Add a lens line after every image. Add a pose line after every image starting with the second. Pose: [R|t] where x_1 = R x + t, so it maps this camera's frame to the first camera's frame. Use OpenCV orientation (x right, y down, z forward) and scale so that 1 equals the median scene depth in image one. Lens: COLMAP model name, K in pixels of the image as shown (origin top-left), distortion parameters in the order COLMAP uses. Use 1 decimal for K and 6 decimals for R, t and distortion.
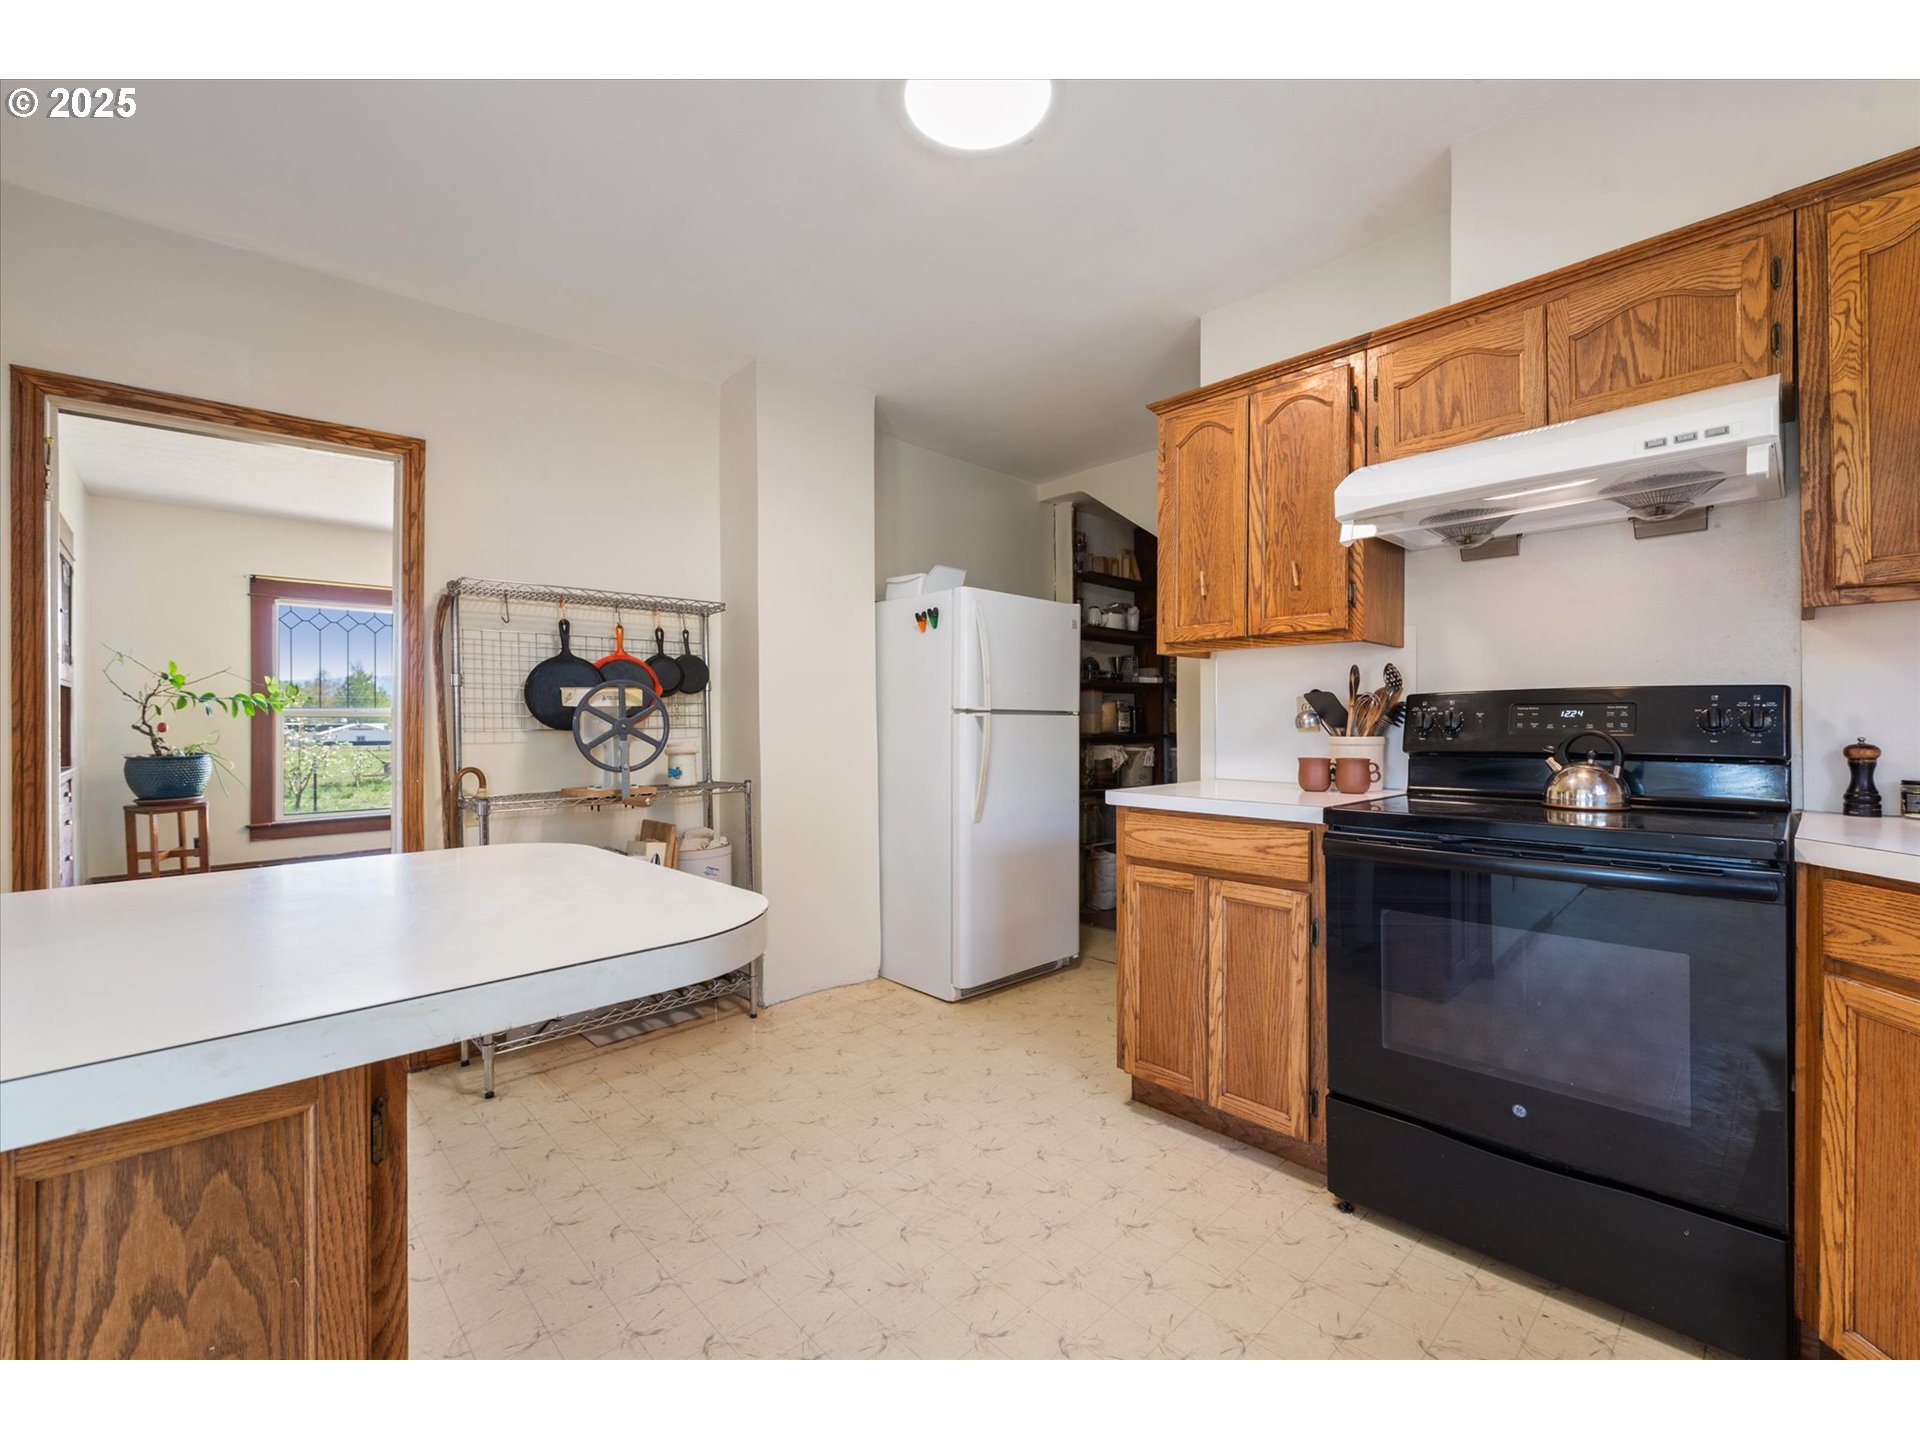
lens RADIAL K [[804.7, 0, 966.2], [0, 804.7, 727.4], [0, 0, 1]] dist [-0.001790, -0.000835]
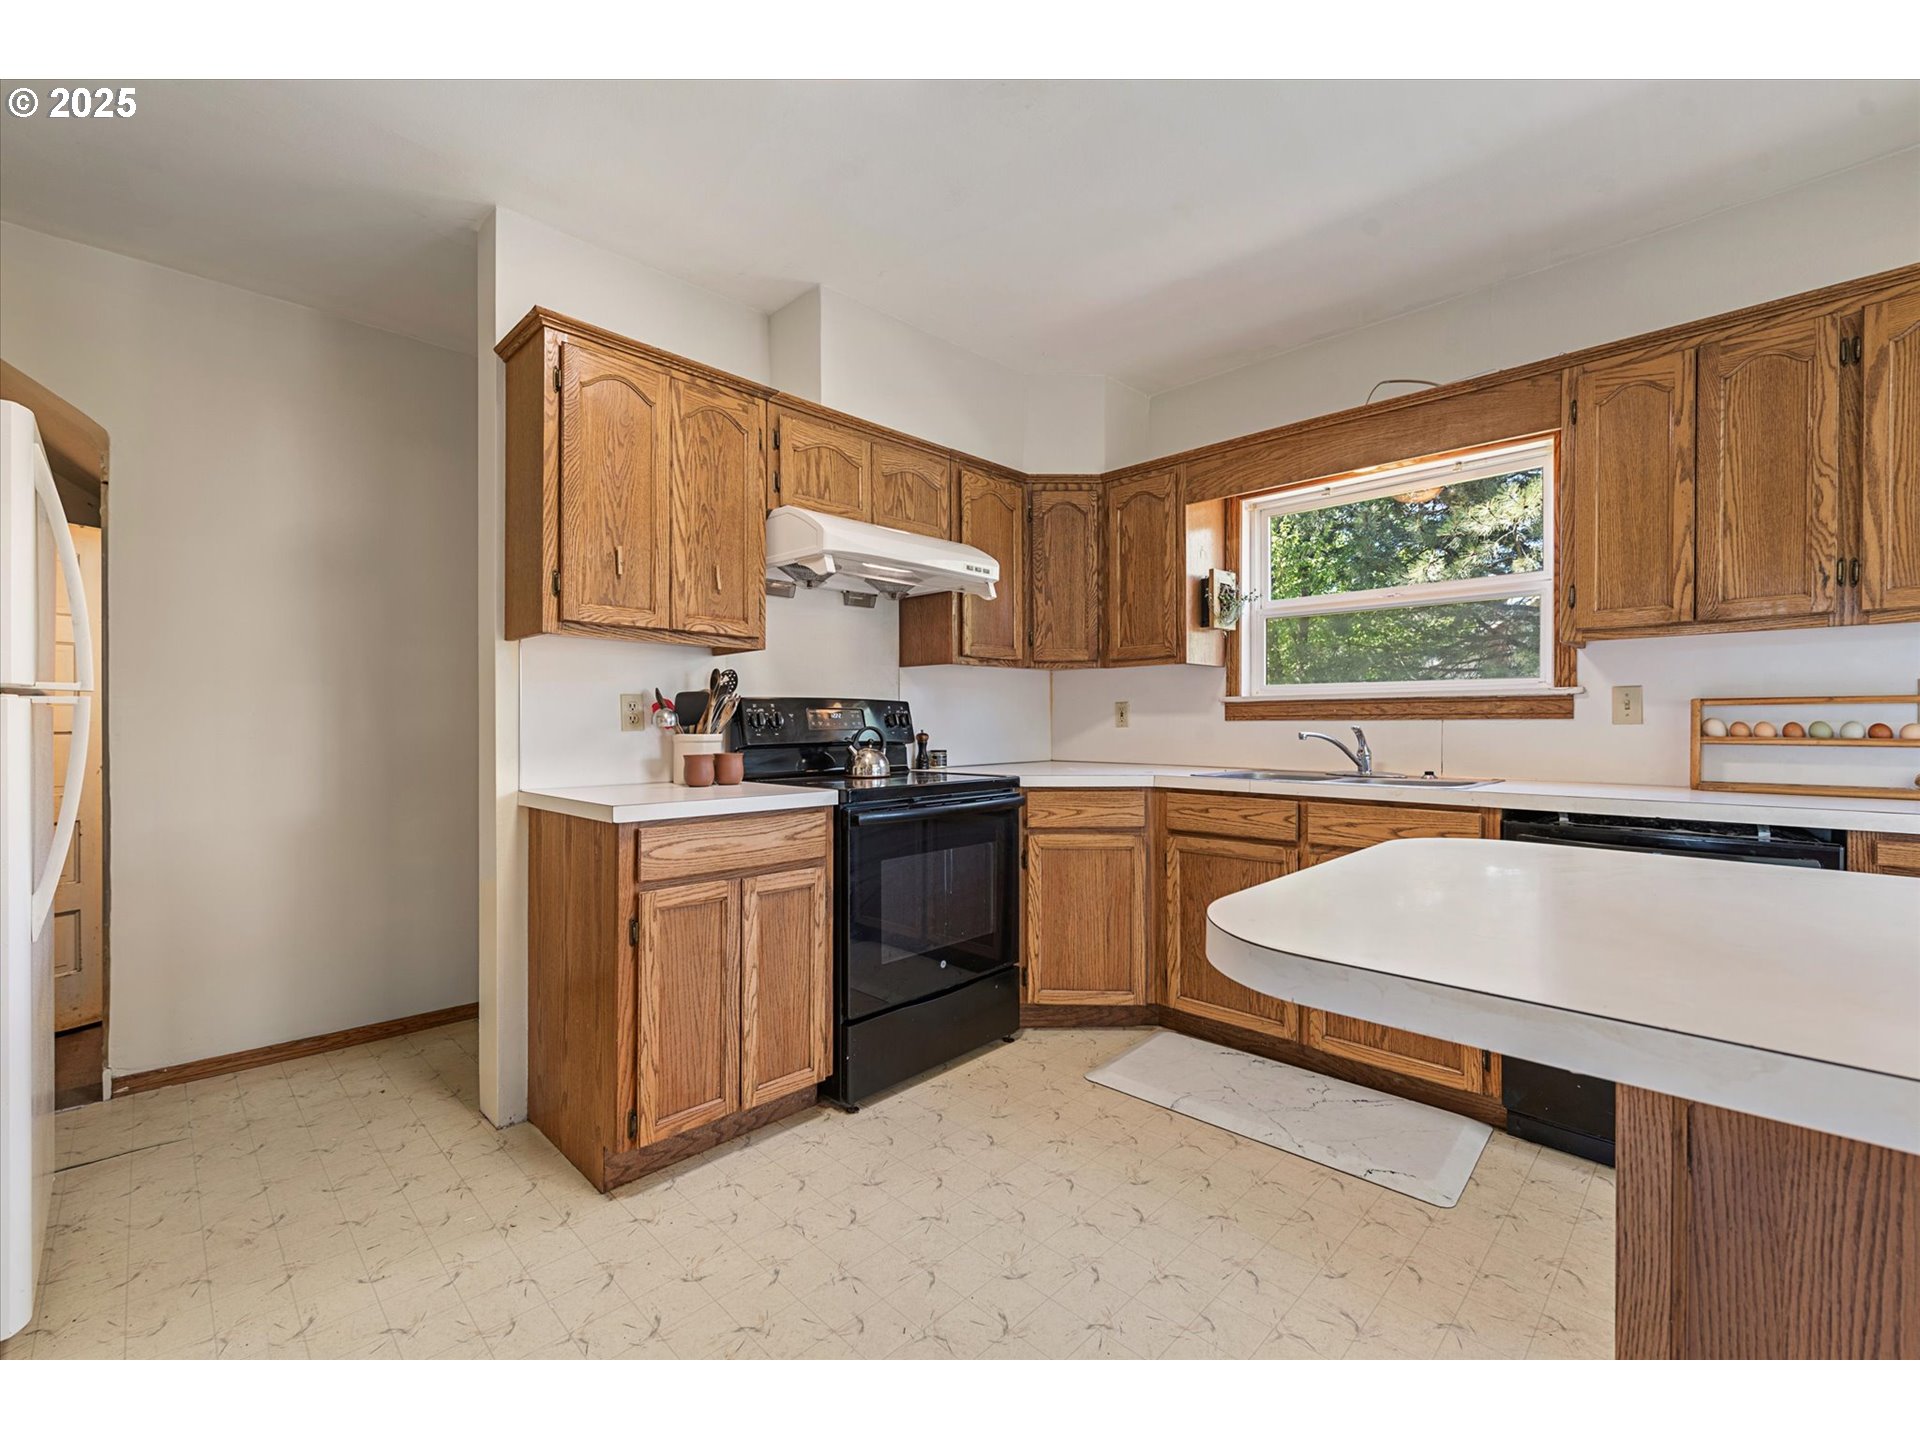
lens RADIAL K [[820.4, 0, 971.3], [0, 820.4, 723.9], [0, 0, 1]] dist [0.008195, -0.000089]
pose [[-0.046490, 0.001744, 0.998917, -0.747169], [0.005740, 0.999982, -0.001479, 0.002260], [-0.998902, 0.005665, -0.046499, 0.805175]]
